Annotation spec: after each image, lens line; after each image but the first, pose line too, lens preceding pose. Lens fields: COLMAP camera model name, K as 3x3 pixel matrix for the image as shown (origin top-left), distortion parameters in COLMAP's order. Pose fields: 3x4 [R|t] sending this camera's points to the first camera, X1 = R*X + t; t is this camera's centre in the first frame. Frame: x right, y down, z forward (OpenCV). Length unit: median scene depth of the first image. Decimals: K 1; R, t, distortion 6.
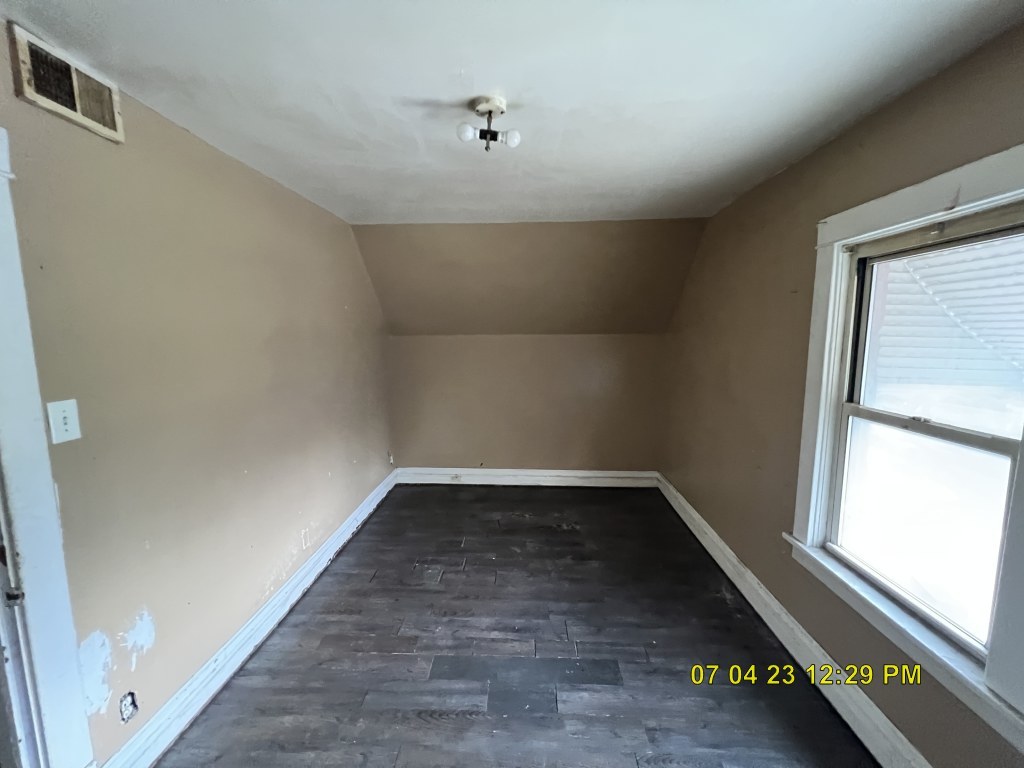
lens RADIAL K [[413.8, 0, 507.9], [0, 413.8, 381.9], [0, 0, 1]] dist [-0.001718, 0.000076]
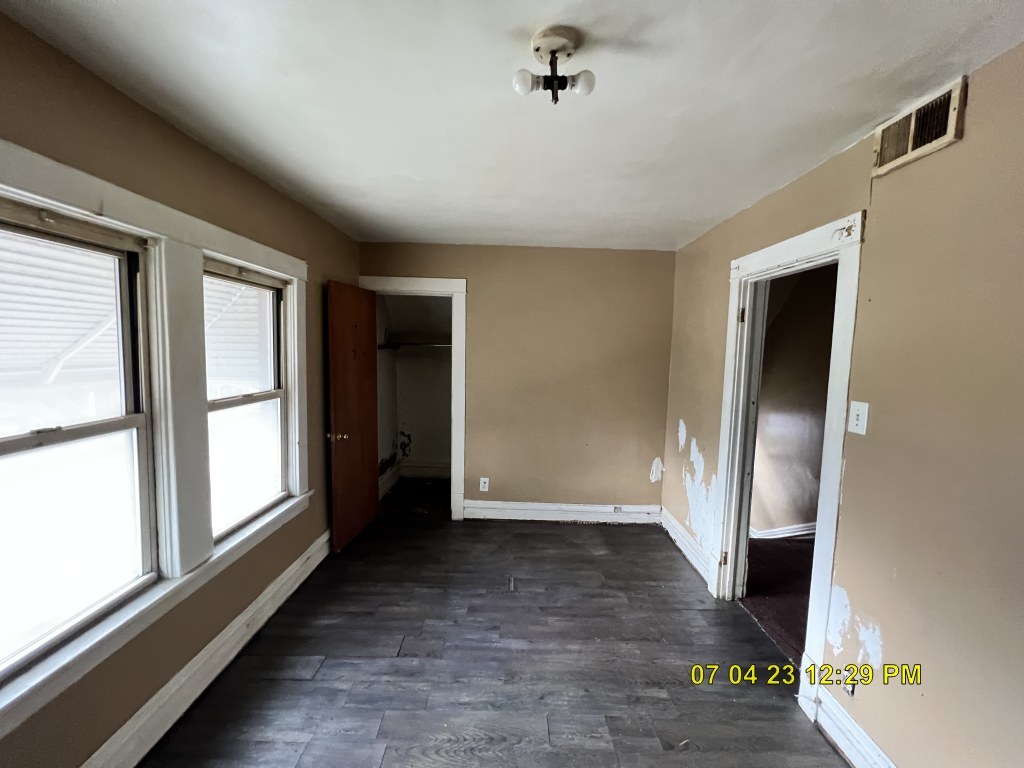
lens RADIAL K [[413.8, 0, 509.7], [0, 413.8, 382.9], [0, 0, 1]] dist [-0.001718, 0.000076]
pose [[-0.999220, -0.017744, -0.035272, 0.056569], [-0.024577, 0.978684, 0.203894, -0.225402], [0.030902, 0.204602, -0.978357, 2.008439]]
